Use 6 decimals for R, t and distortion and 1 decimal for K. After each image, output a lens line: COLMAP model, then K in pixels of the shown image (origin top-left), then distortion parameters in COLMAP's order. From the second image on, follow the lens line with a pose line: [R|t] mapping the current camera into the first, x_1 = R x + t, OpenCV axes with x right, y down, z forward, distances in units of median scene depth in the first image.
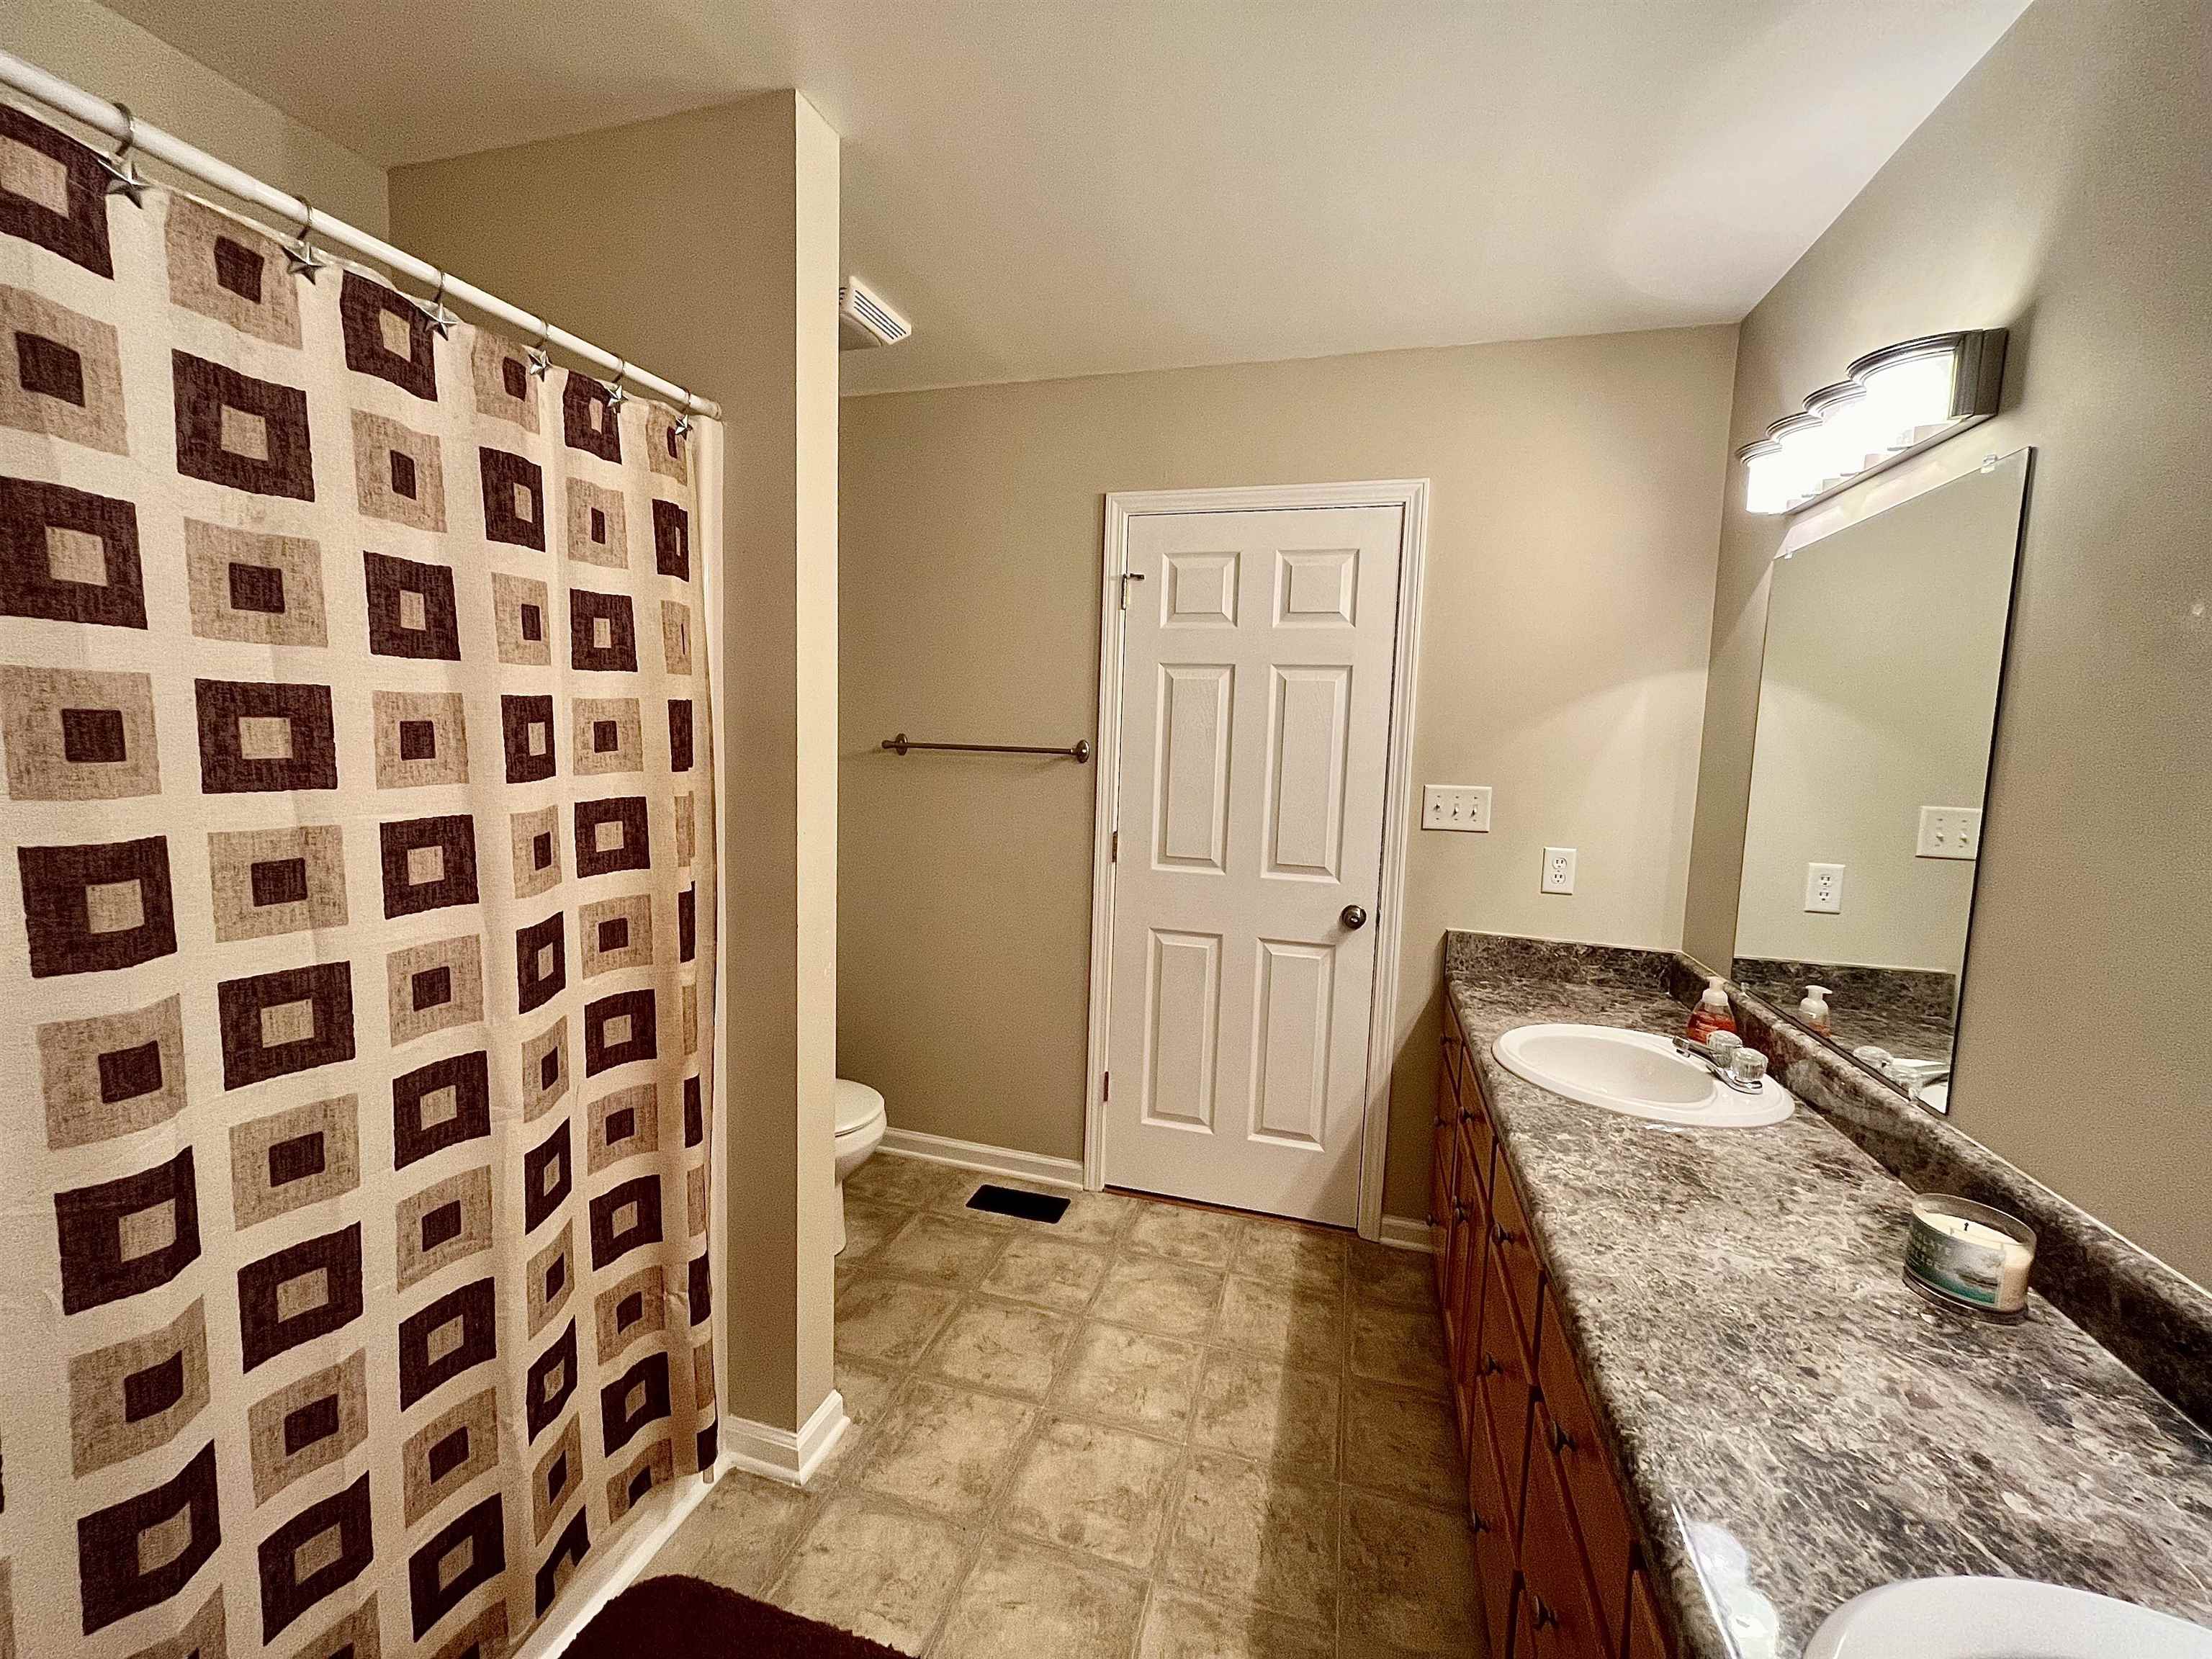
lens RADIAL K [[891.1, 0, 1093.3], [0, 891.1, 822.0], [0, 0, 1]] dist [0.001421, 0.000000]
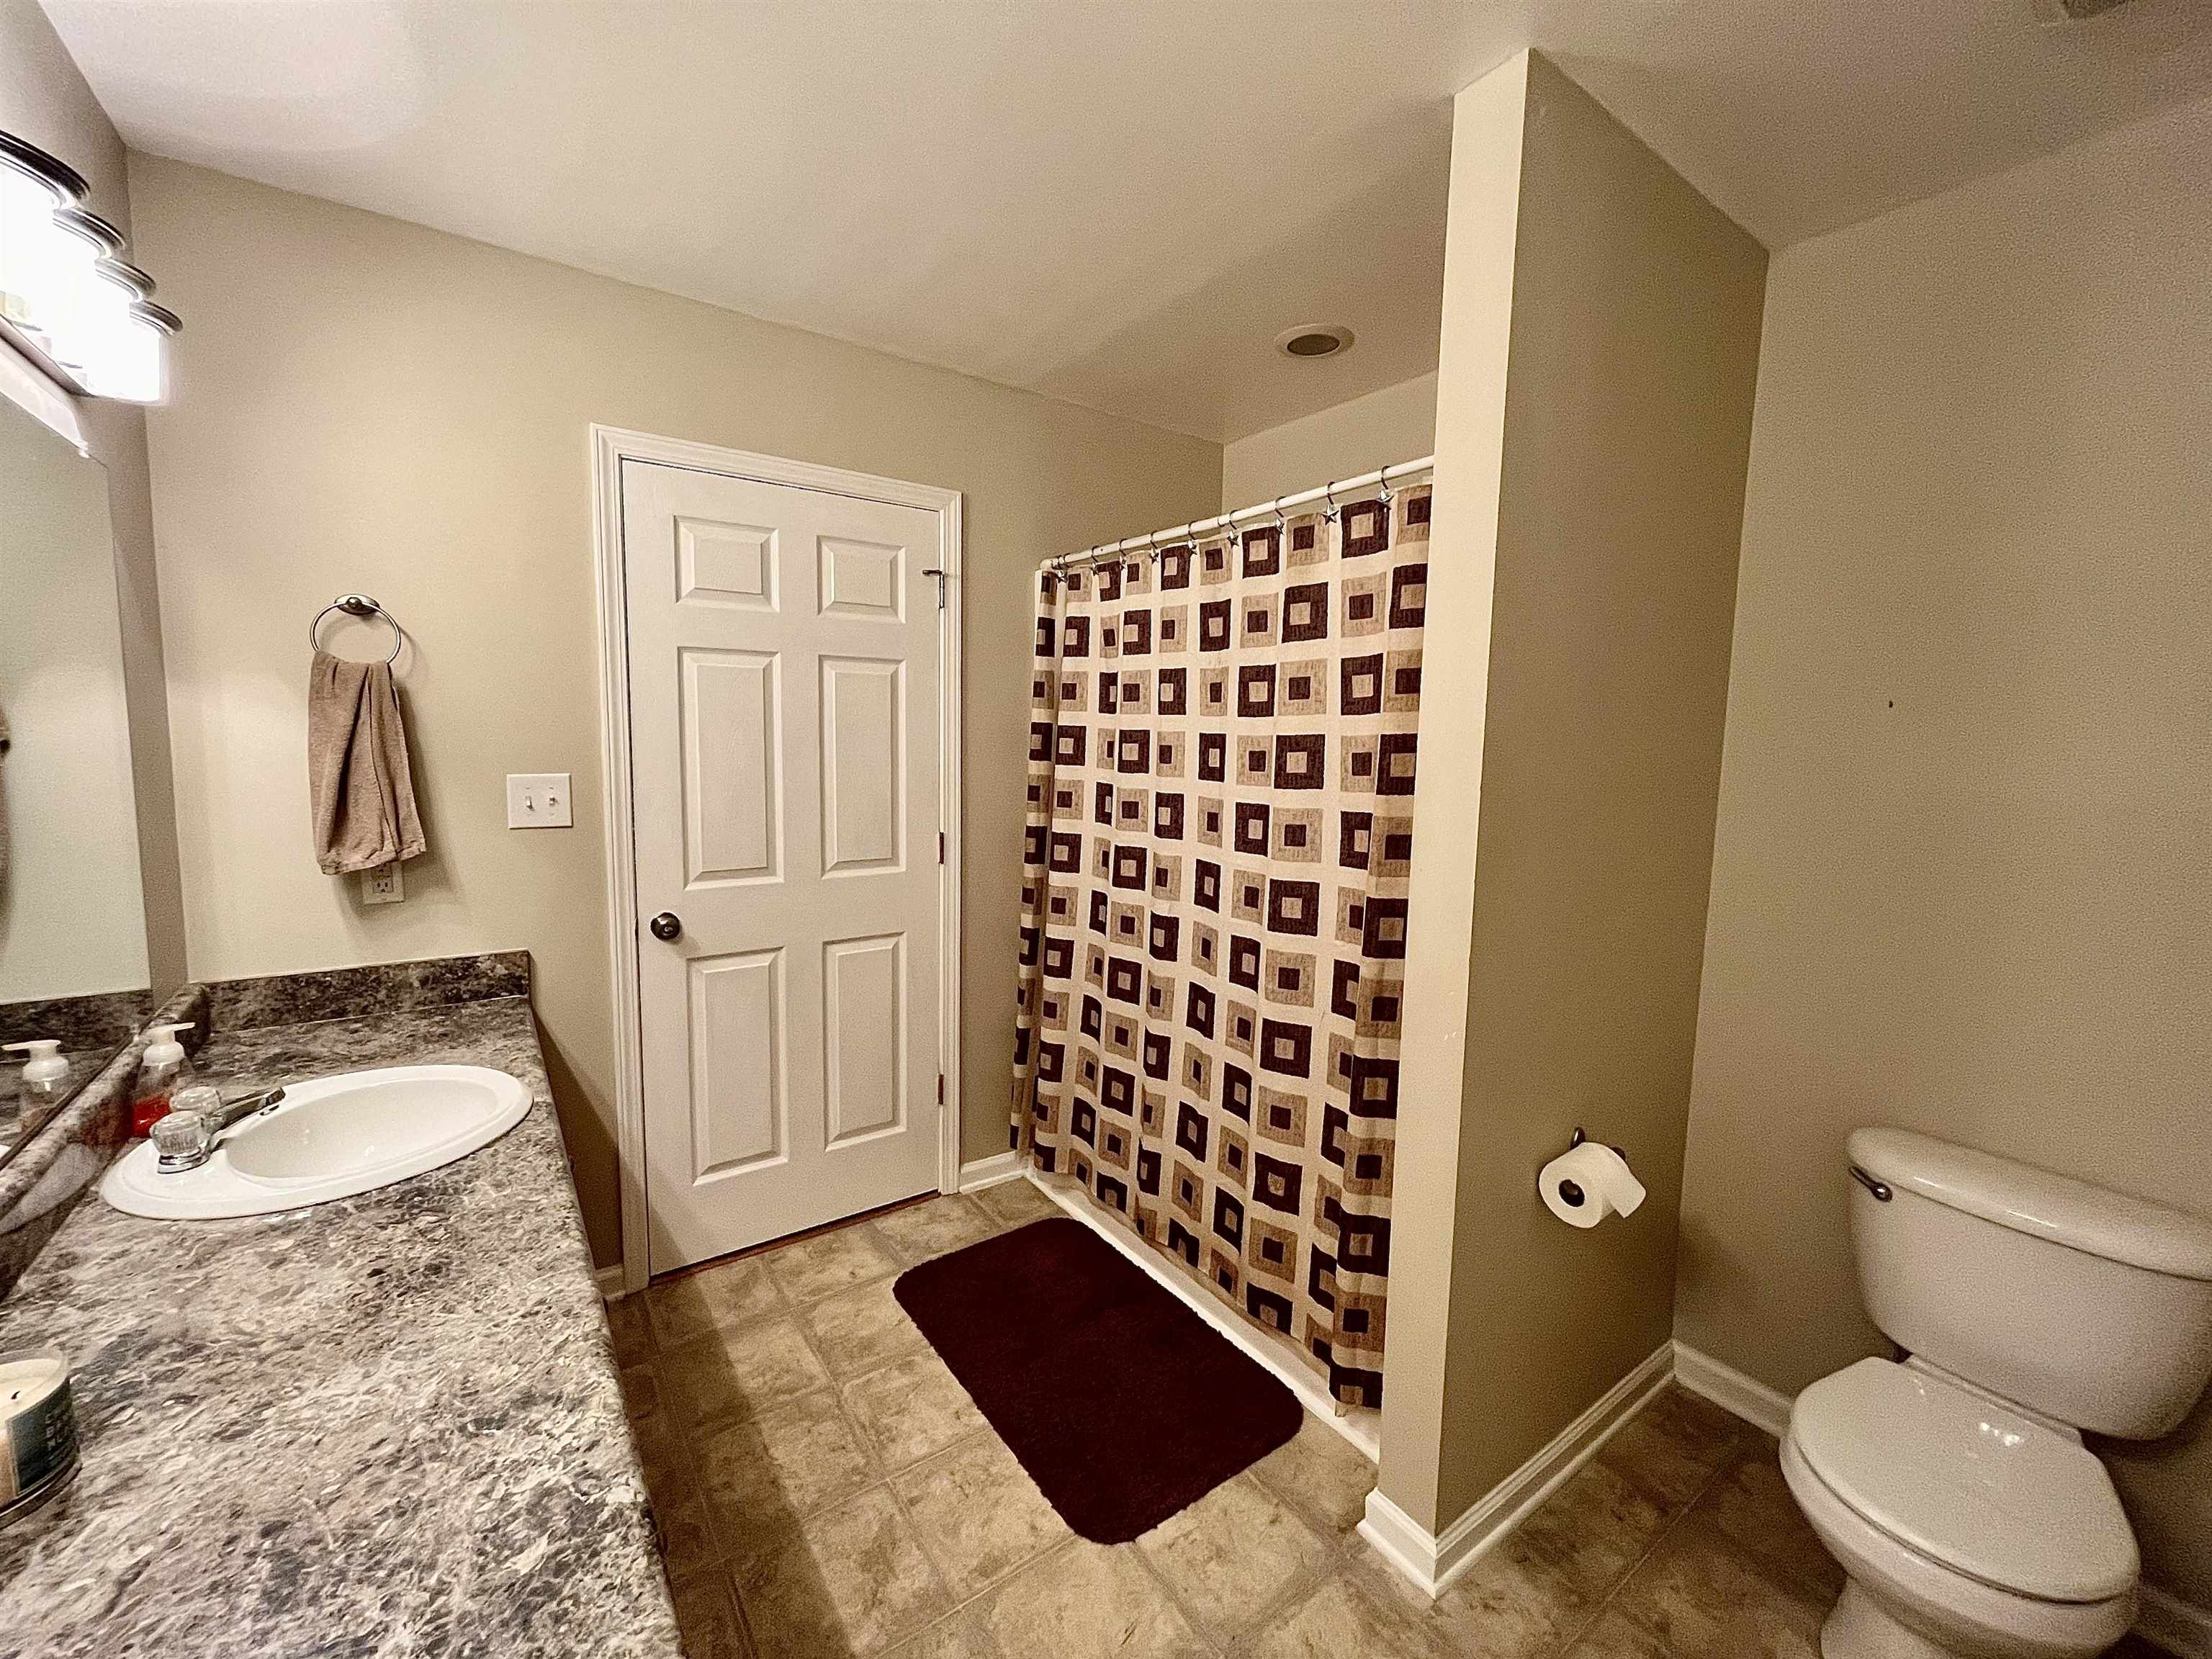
lens RADIAL K [[891.1, 0, 1093.3], [0, 891.1, 822.0], [0, 0, 1]] dist [0.001421, 0.000000]
pose [[-0.617646, 0.031994, -0.785805, 0.894510], [-0.121630, 0.983265, 0.135635, -0.173547], [0.776994, 0.179352, -0.603418, 1.844370]]
